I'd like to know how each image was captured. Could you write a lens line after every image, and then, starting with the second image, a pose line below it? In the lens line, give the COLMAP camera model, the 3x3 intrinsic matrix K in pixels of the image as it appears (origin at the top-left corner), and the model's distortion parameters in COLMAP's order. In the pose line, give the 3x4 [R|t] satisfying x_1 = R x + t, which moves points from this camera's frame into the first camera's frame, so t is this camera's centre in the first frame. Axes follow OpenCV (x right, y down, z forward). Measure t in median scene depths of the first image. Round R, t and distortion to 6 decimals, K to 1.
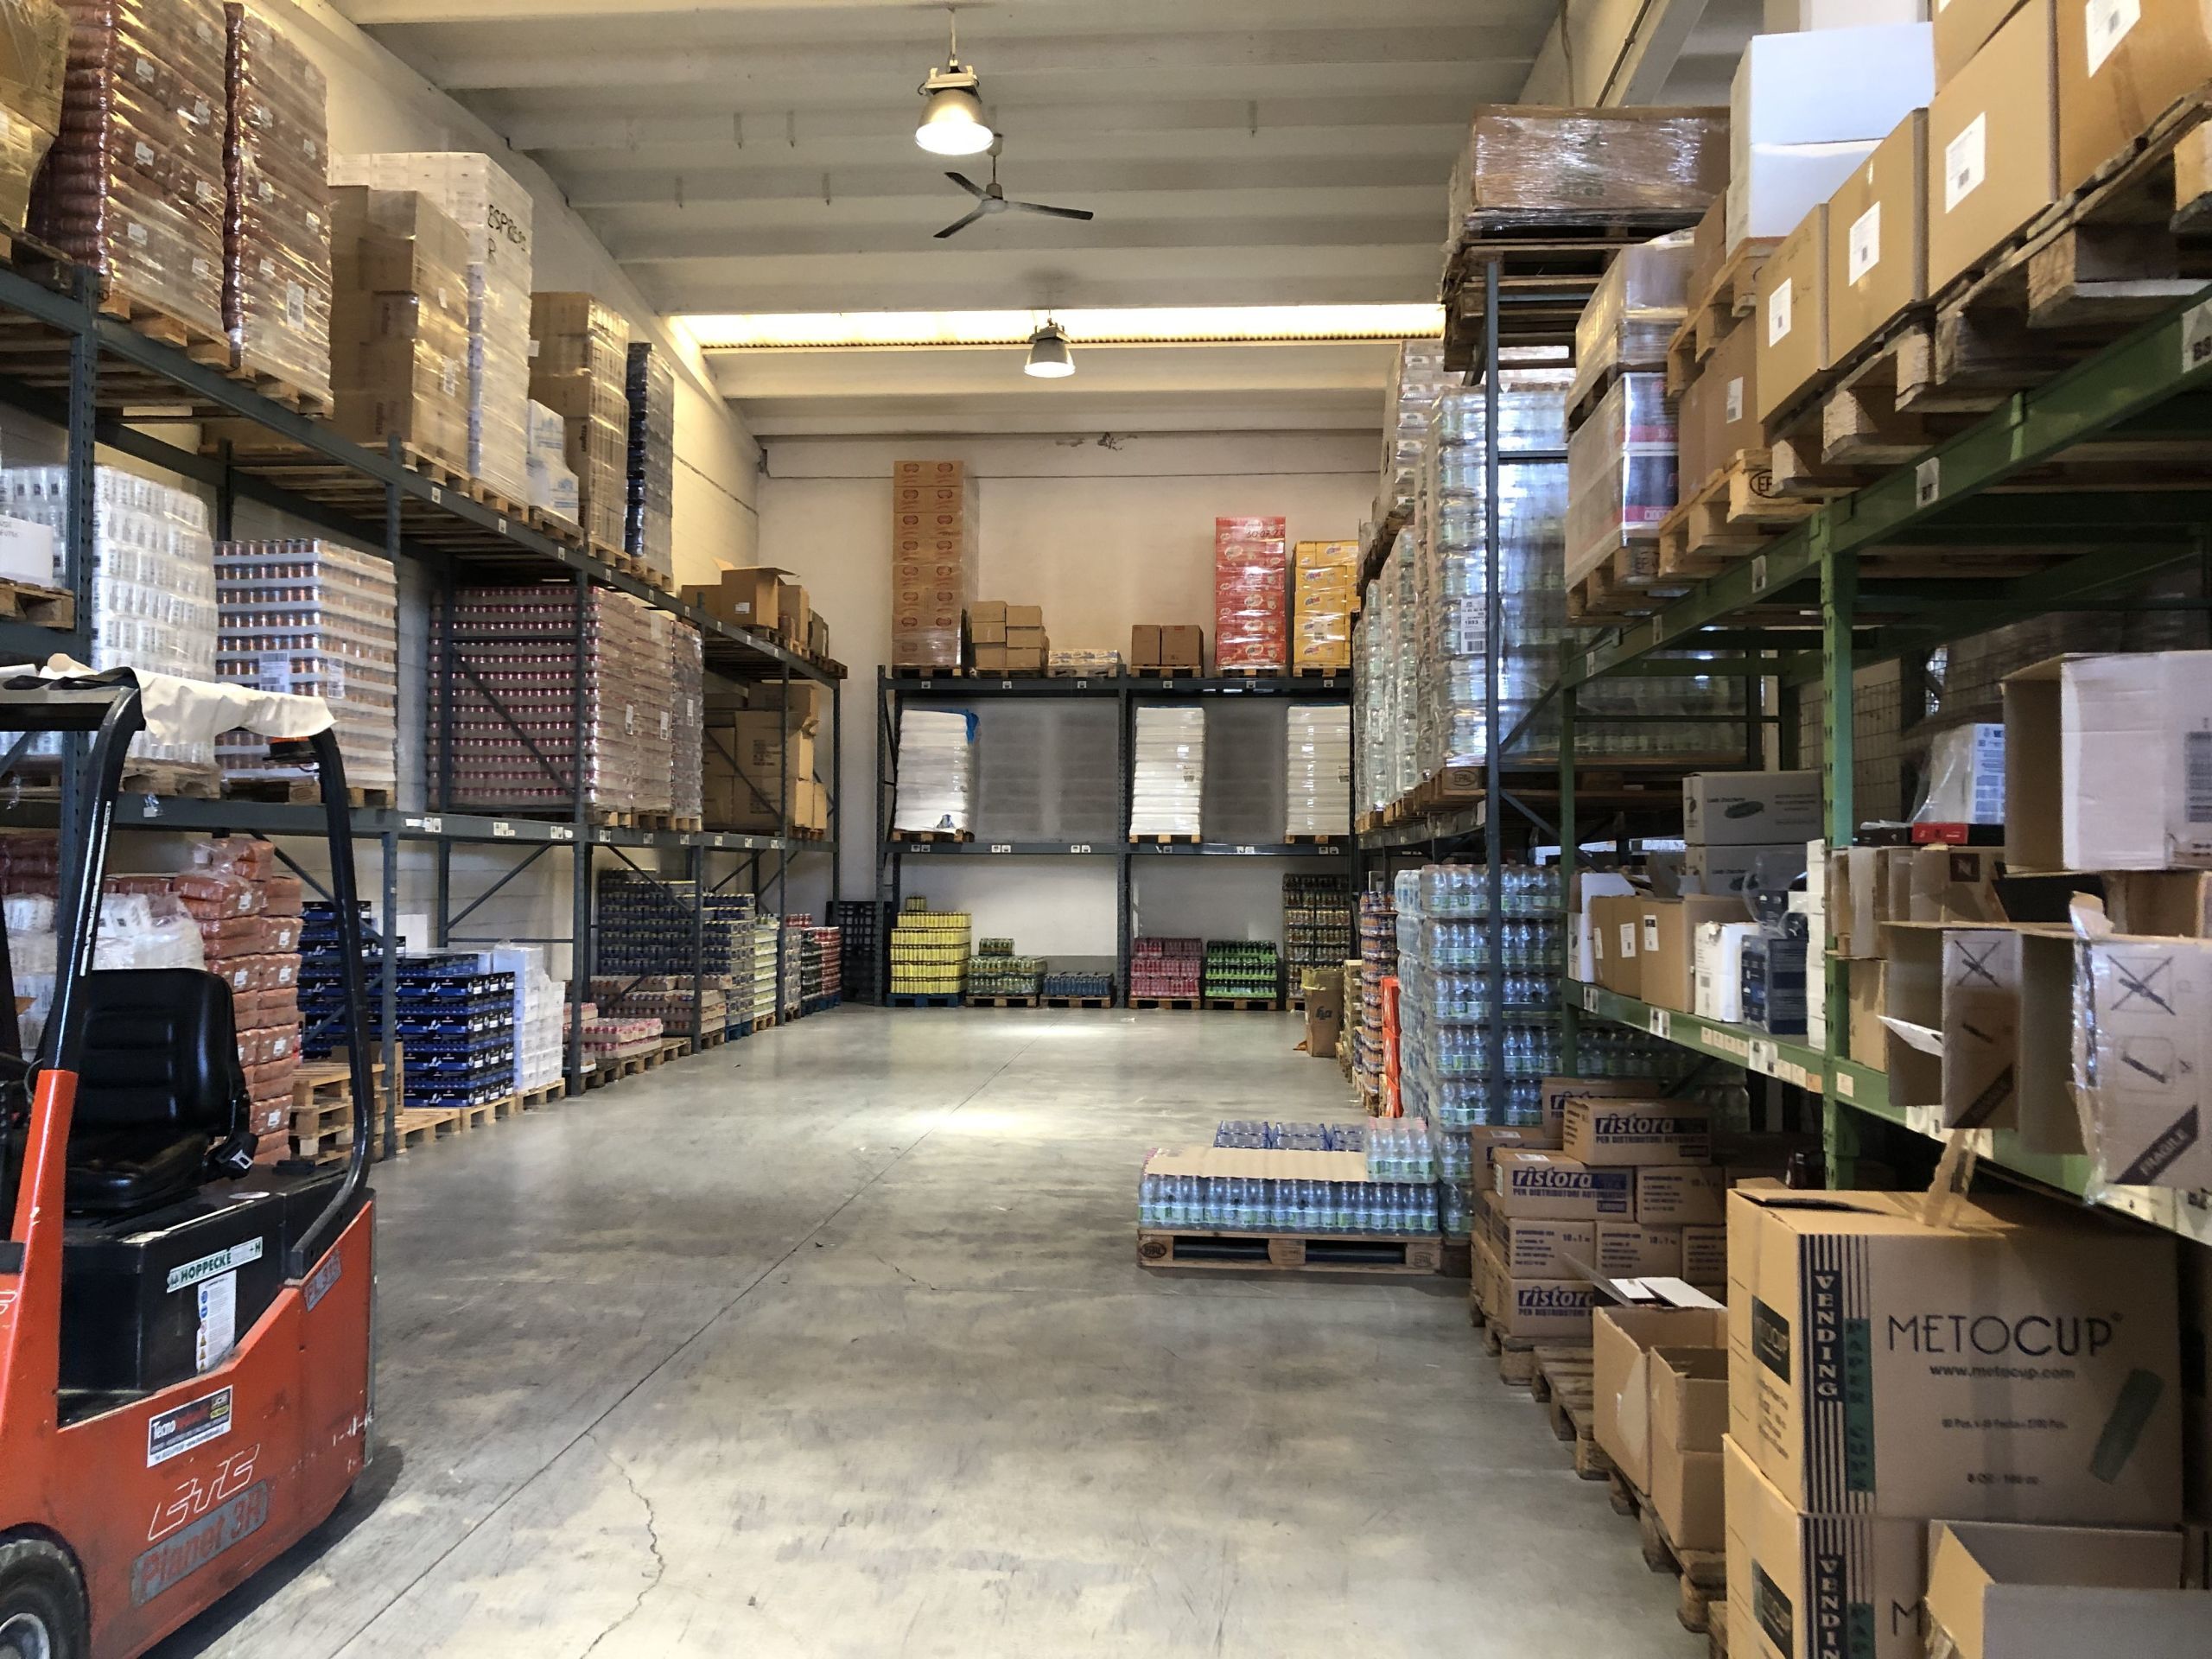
lens RADIAL K [[1821.9, 0, 1092.1], [0, 1821.9, 802.0], [0, 0, 1]] dist [0.045610, -0.047578]
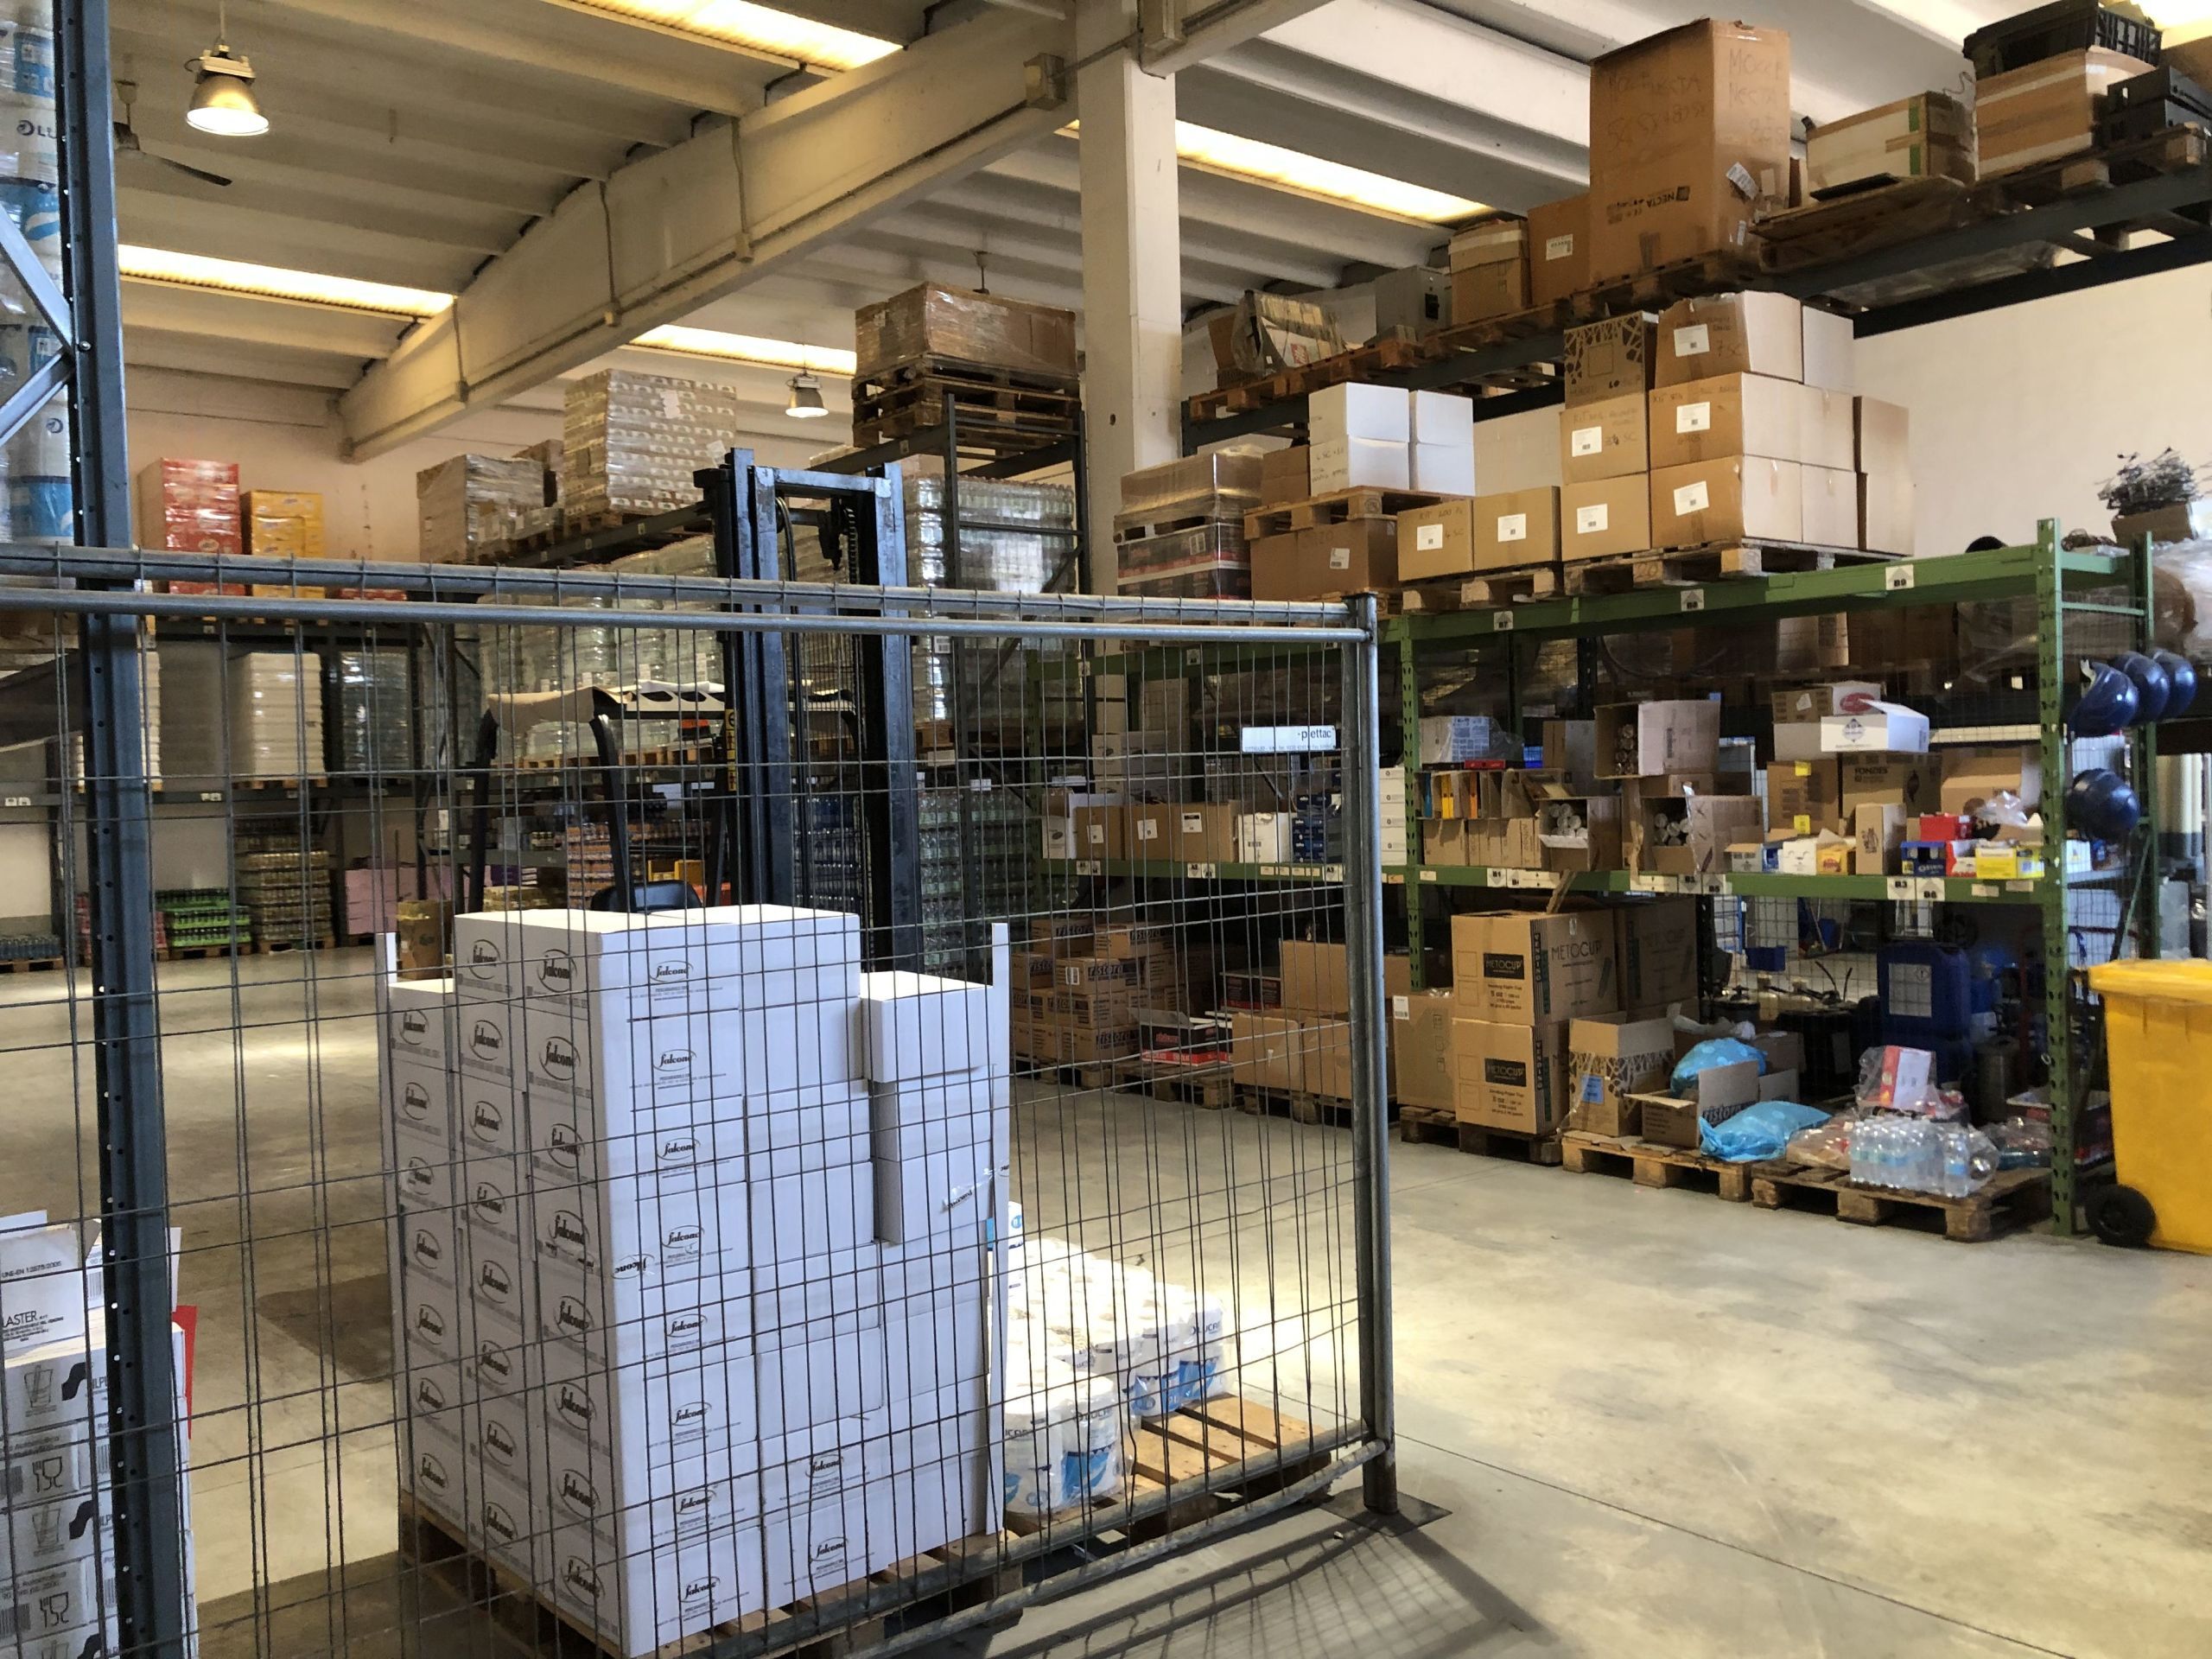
lens RADIAL K [[1821.9, 0, 1092.1], [0, 1821.9, 802.0], [0, 0, 1]] dist [0.045610, -0.047578]
pose [[0.721326, -0.038561, 0.691521, -0.277977], [0.013364, 0.999038, 0.041769, -0.007149], [-0.692466, -0.020887, 0.721148, -0.064543]]
